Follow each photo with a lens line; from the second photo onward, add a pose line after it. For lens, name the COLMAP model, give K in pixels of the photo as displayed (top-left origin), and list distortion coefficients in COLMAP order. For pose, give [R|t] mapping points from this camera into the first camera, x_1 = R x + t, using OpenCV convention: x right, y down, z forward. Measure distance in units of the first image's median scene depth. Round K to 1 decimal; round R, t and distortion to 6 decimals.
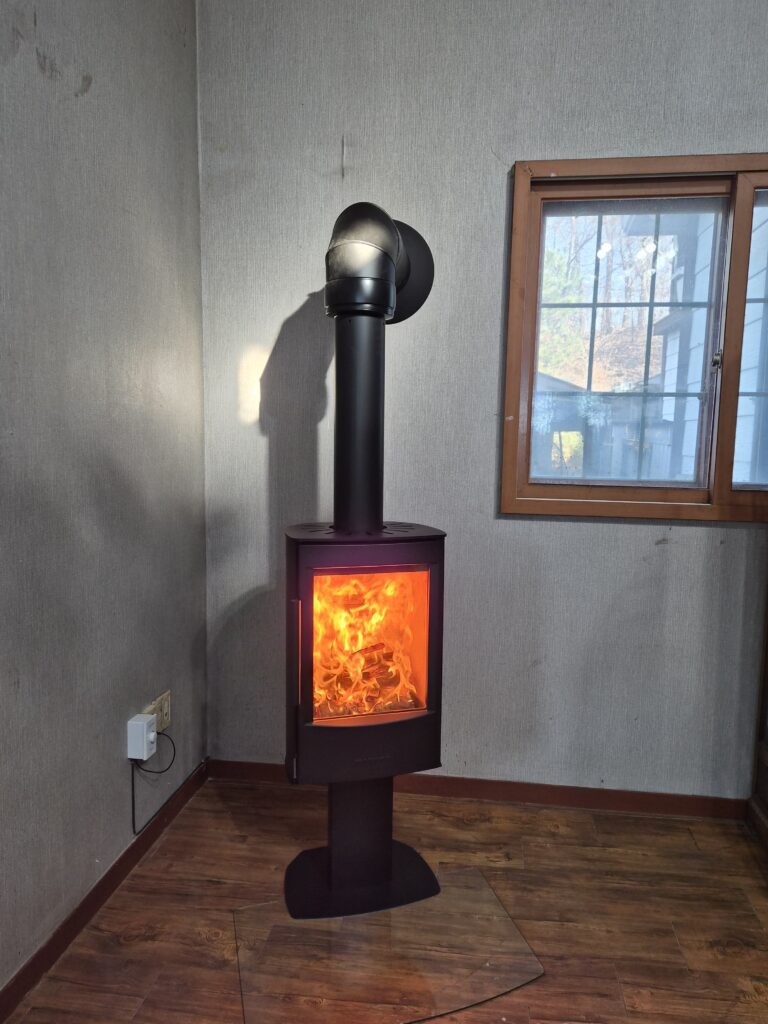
lens RADIAL K [[744.2, 0, 398.5], [0, 744.2, 515.4], [0, 0, 1]] dist [0.054997, -0.054533]
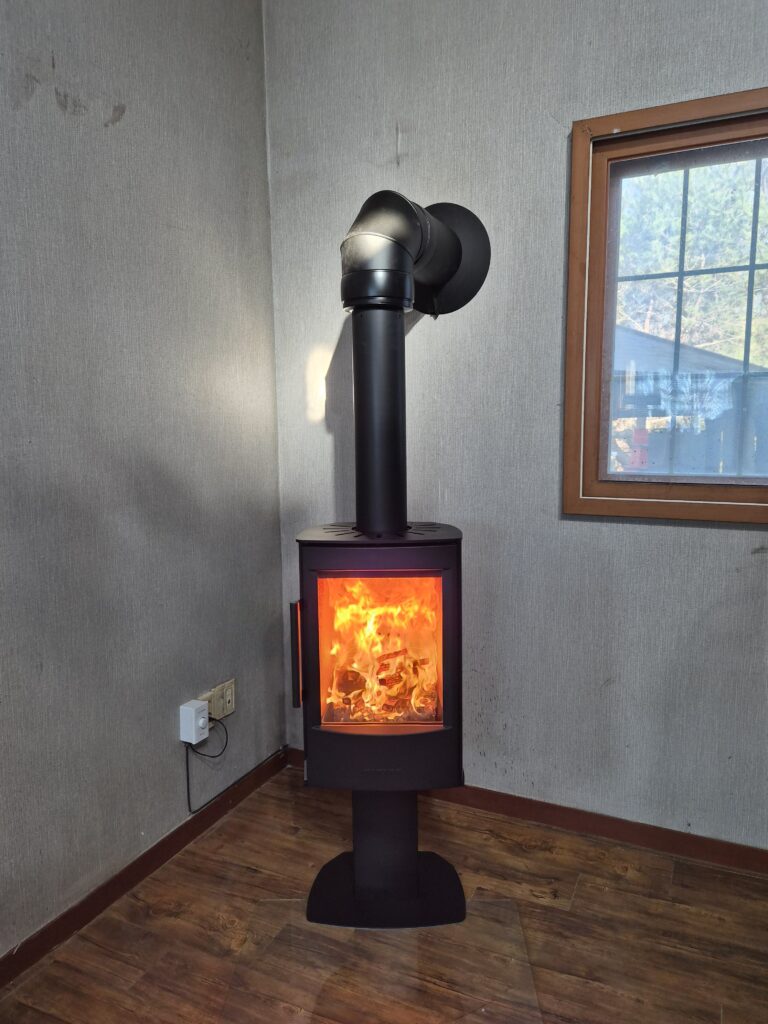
lens RADIAL K [[744.2, 0, 389.6], [0, 744.2, 506.2], [0, 0, 1]] dist [0.054997, -0.054533]
pose [[0.949741, 0.009323, -0.312898, 0.239566], [-0.007742, 0.999950, 0.006295, -0.017429], [0.312941, -0.003556, 0.949766, 0.079202]]
